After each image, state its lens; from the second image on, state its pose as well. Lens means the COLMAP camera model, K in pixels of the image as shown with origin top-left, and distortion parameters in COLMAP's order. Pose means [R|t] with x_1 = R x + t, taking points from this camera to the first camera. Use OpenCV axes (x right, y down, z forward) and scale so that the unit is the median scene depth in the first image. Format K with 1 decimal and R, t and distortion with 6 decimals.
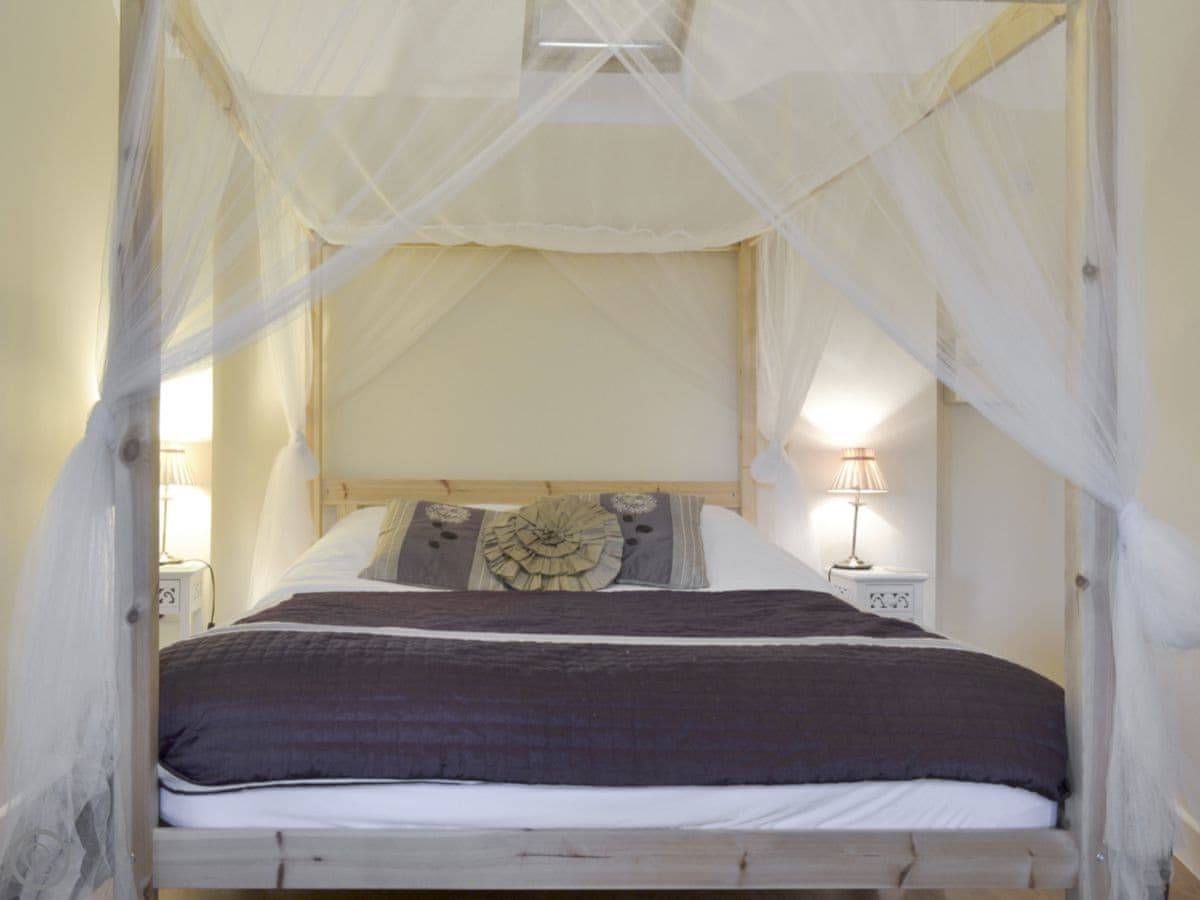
lens RADIAL K [[1070.0, 0, 600.0], [0, 1070.0, 450.0], [0, 0, 1]] dist [-0.017088, -0.016145]
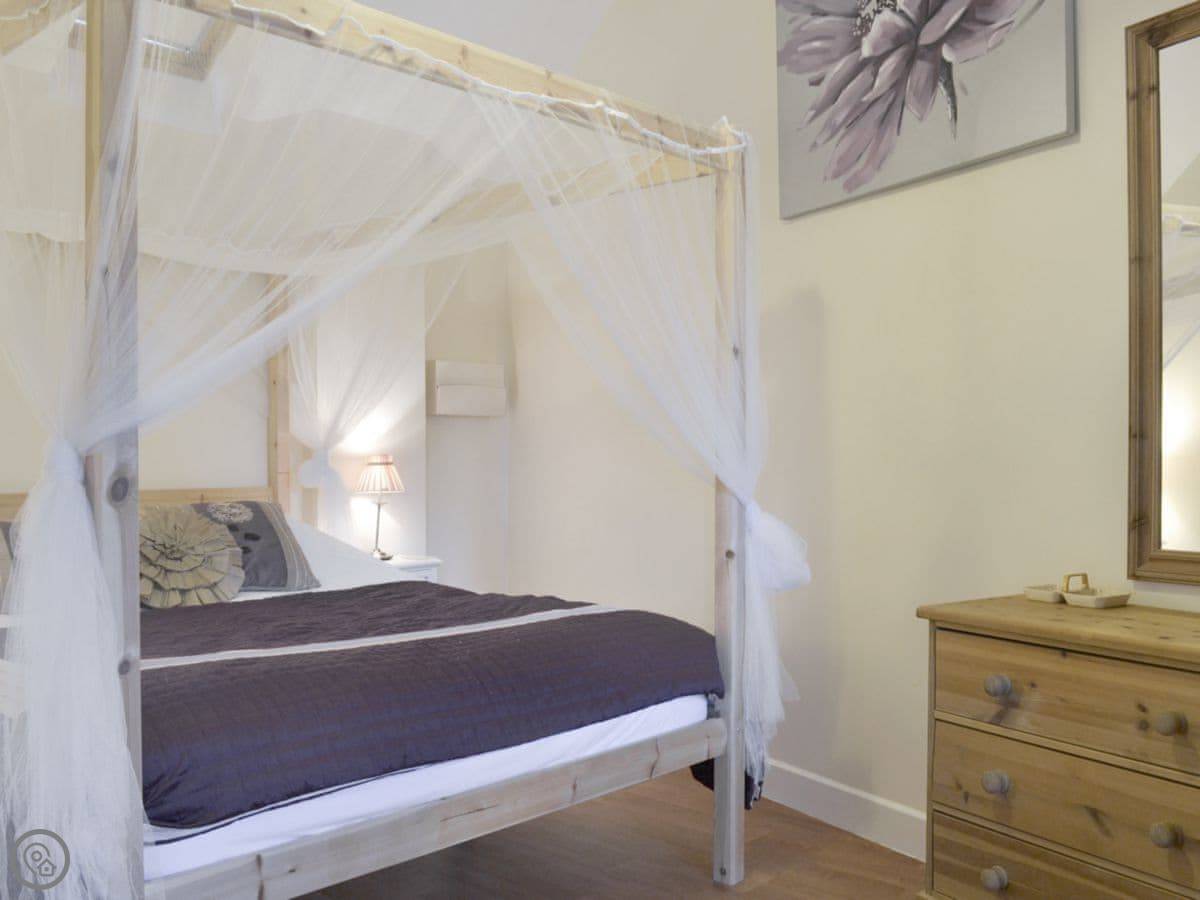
lens RADIAL K [[1087.0, 0, 600.0], [0, 1087.0, 450.0], [0, 0, 1]] dist [-0.080253, -0.012582]
pose [[0.692159, -0.007204, 0.721709, -0.498010], [-0.007278, 0.999830, 0.016960, -0.032175], [-0.721708, -0.016992, 0.691989, 0.034864]]
